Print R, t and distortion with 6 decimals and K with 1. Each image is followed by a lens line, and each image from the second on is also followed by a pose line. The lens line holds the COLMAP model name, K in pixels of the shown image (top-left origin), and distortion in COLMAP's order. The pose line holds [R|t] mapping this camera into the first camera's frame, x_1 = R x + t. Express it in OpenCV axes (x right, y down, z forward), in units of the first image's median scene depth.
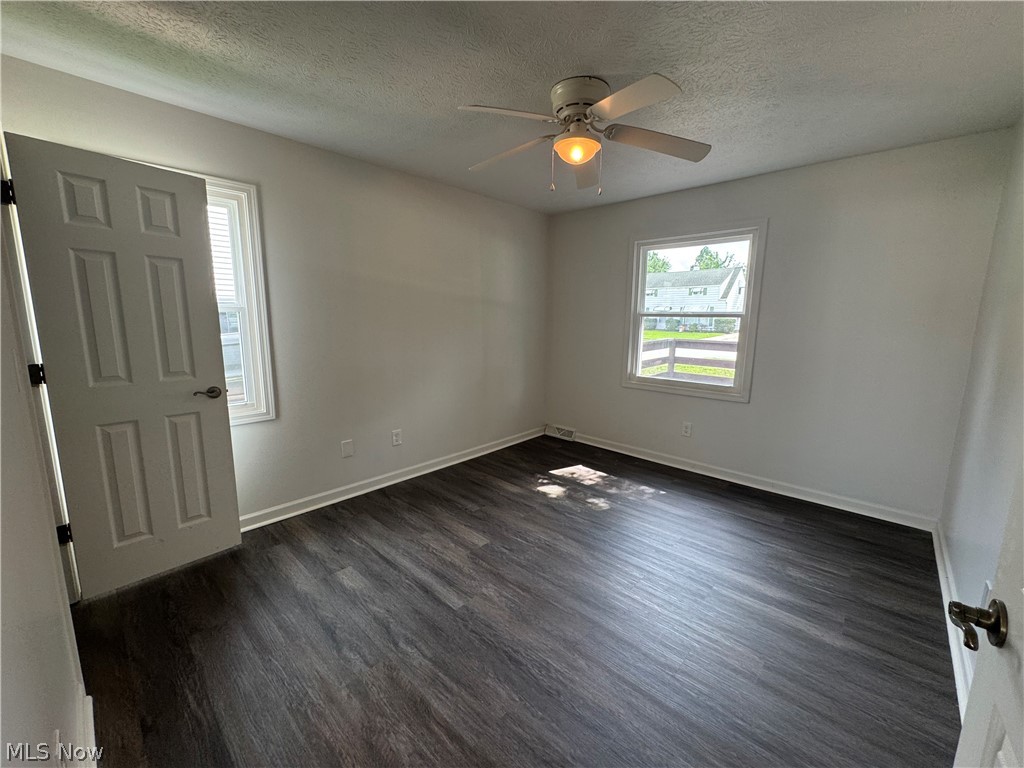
lens RADIAL K [[408.1, 0, 511.6], [0, 408.1, 383.9], [0, 0, 1]] dist [-0.002042, 0.000248]
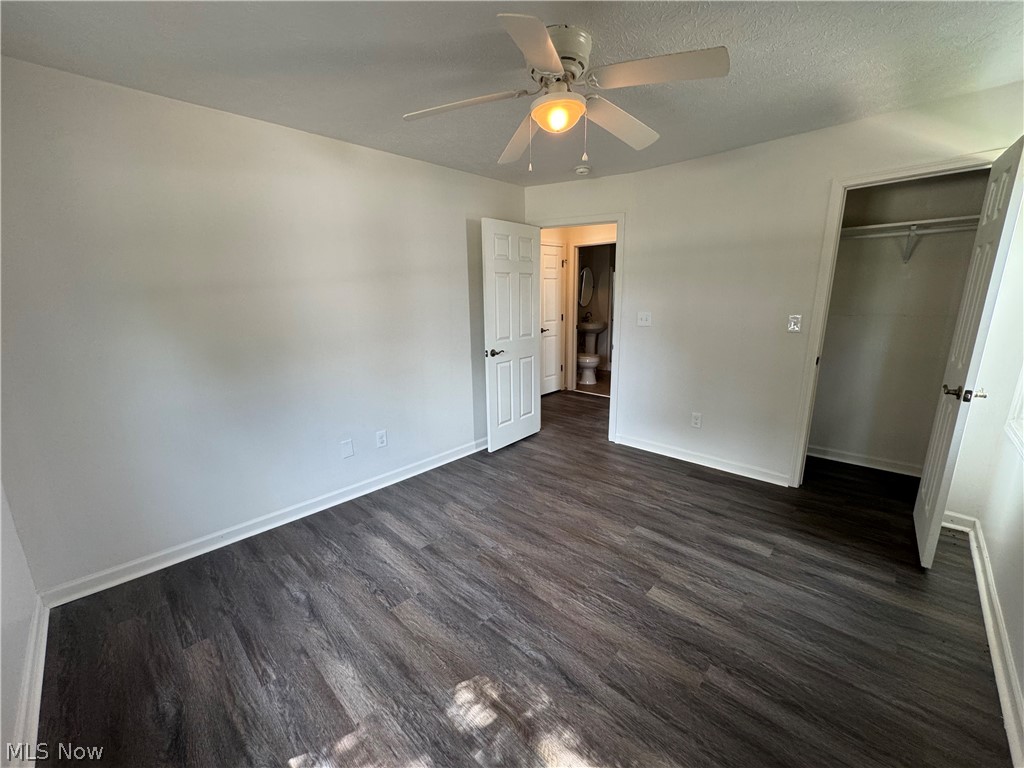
lens RADIAL K [[408.1, 0, 511.6], [0, 408.1, 383.9], [0, 0, 1]] dist [-0.002042, 0.000248]
pose [[-0.999876, 0.003102, 0.015454, 0.203948], [0.008713, 0.925783, 0.377956, -0.307579], [-0.013134, 0.378044, -0.925695, 1.658289]]
